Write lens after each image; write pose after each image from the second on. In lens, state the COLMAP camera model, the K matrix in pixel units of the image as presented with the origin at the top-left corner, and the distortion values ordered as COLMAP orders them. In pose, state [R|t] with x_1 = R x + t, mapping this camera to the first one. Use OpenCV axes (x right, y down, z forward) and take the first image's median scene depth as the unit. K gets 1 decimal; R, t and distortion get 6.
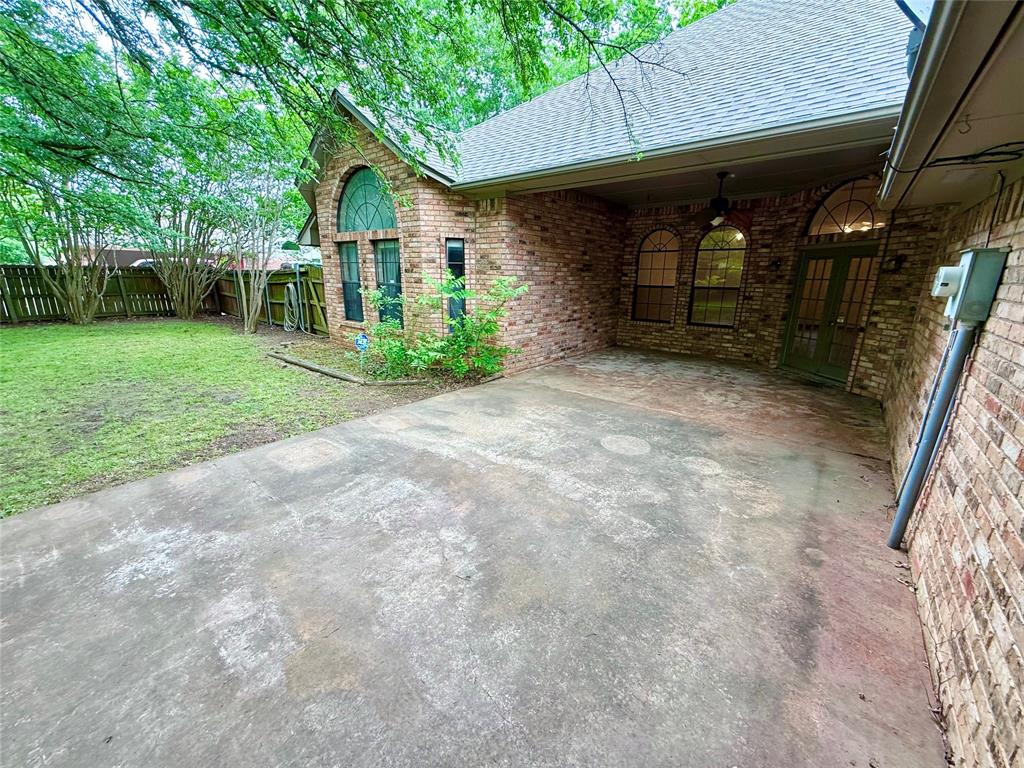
lens RADIAL K [[405.7, 0, 506.9], [0, 405.7, 385.6], [0, 0, 1]] dist [0.003065, 0.000157]
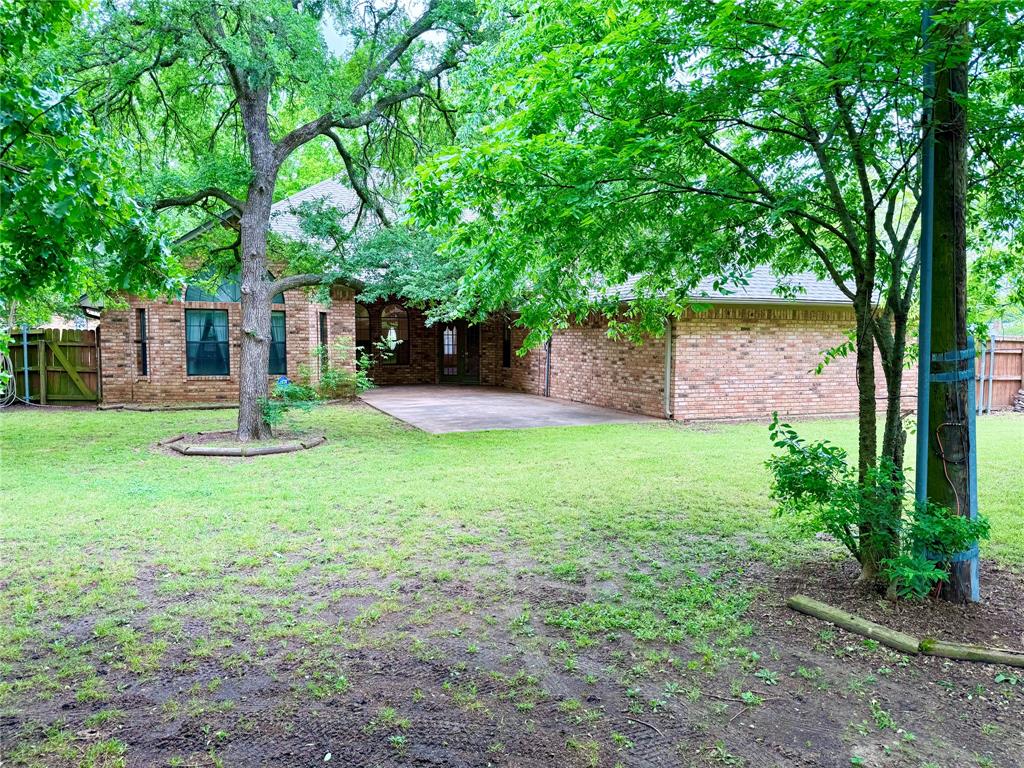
lens RADIAL K [[711.6, 0, 512.2], [0, 711.6, 382.3], [0, 0, 1]] dist [0.048398, -0.057433]
pose [[0.462220, -0.071819, 0.883852, -2.205498], [0.237625, 0.970294, -0.045426, 0.193713], [-0.854334, 0.231022, 0.465556, -0.826051]]
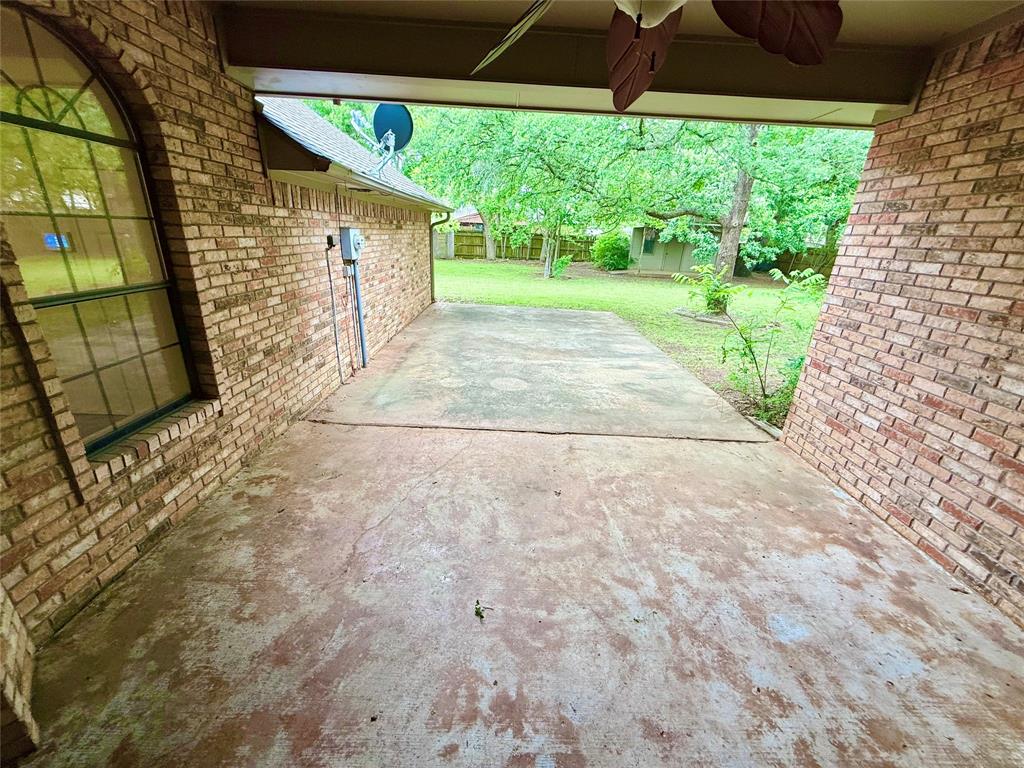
lens RADIAL K [[405.7, 0, 515.7], [0, 405.7, 380.3], [0, 0, 1]] dist [0.003065, 0.000157]
pose [[-0.761085, 0.175080, -0.624577, 0.666070], [-0.226472, 0.830567, 0.508792, -0.322791], [0.607832, 0.528683, -0.592481, 1.096251]]
